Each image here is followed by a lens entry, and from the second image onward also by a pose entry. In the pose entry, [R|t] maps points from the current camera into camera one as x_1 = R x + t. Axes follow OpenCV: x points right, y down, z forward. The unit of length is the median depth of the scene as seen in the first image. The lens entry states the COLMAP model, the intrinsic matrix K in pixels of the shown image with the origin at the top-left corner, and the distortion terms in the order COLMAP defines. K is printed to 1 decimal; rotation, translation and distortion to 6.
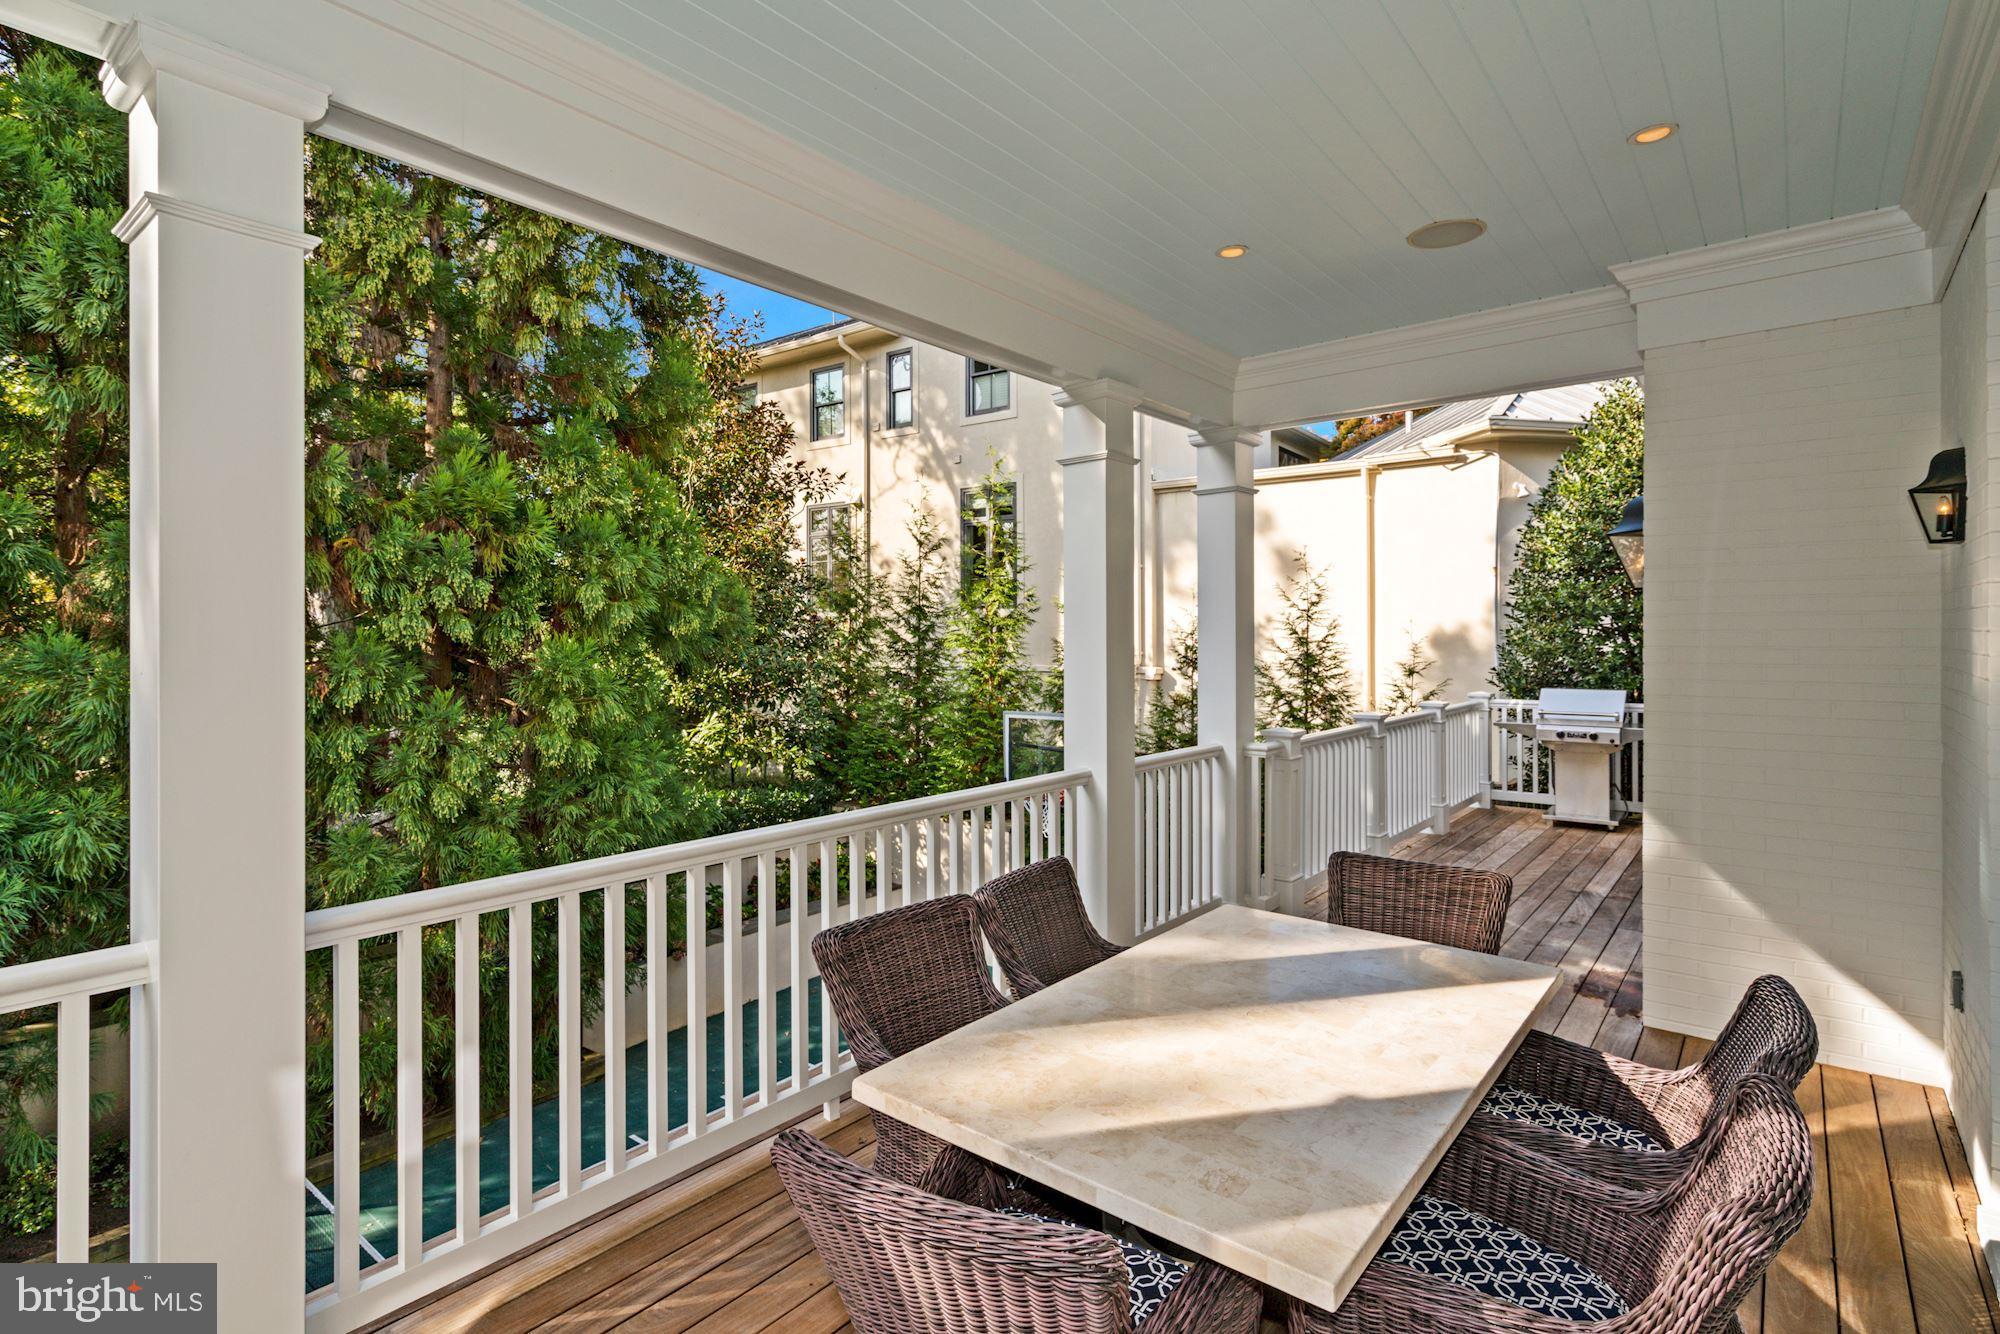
lens RADIAL K [[989.0, 0, 994.7], [0, 989.0, 632.6], [0, 0, 1]] dist [0.000879, 0.000163]
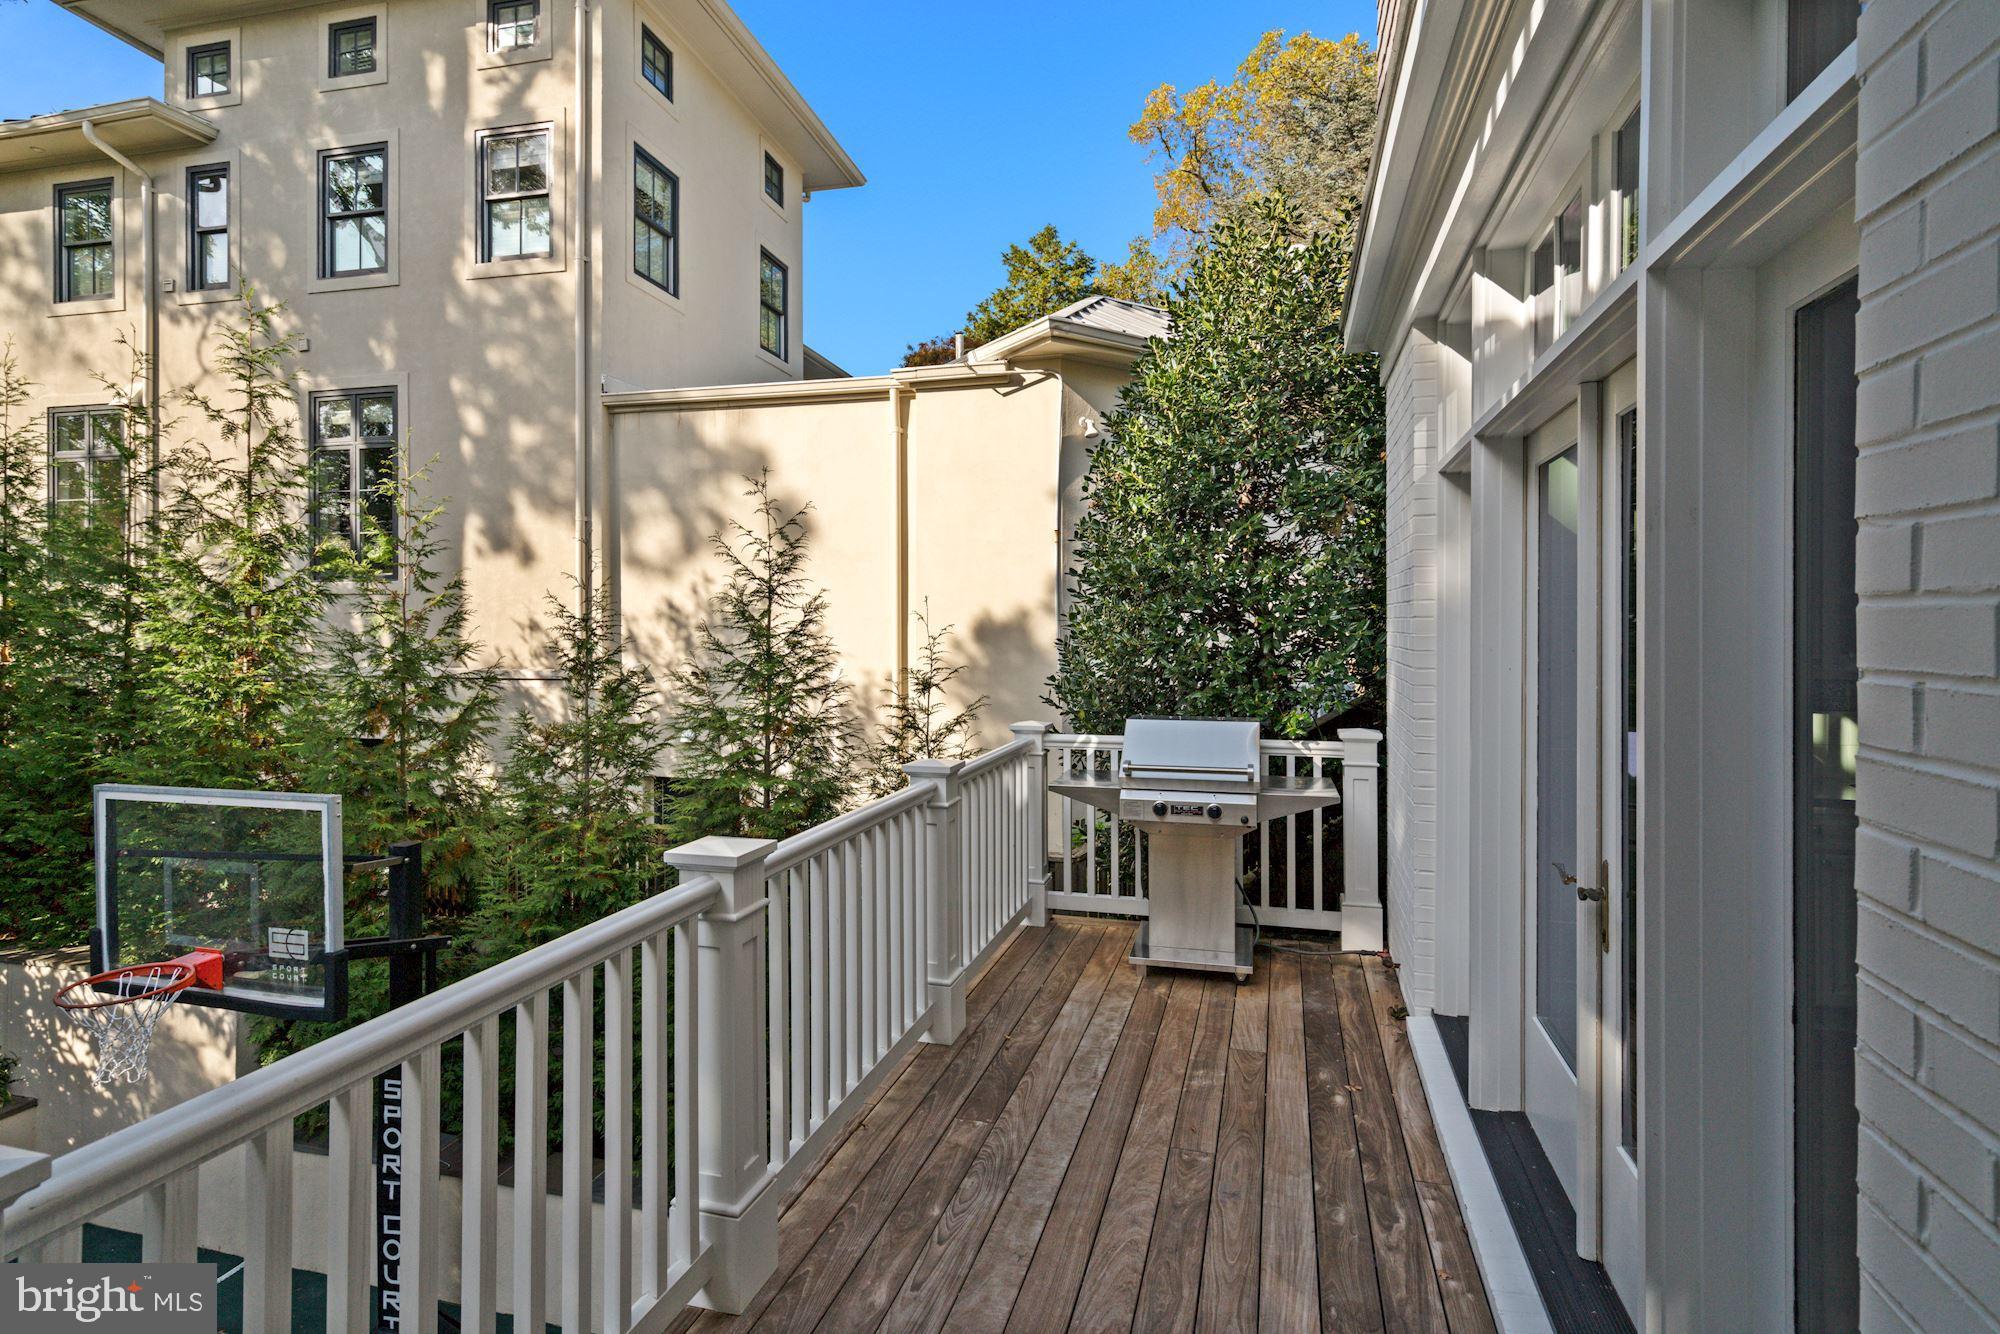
lens RADIAL K [[989.0, 0, 994.7], [0, 989.0, 632.6], [0, 0, 1]] dist [0.000879, 0.000163]
pose [[0.920302, -0.001984, 0.391203, 0.176694], [-0.002657, 0.999932, 0.011323, 0.001334], [-0.391199, -0.011460, 0.920235, 0.342500]]
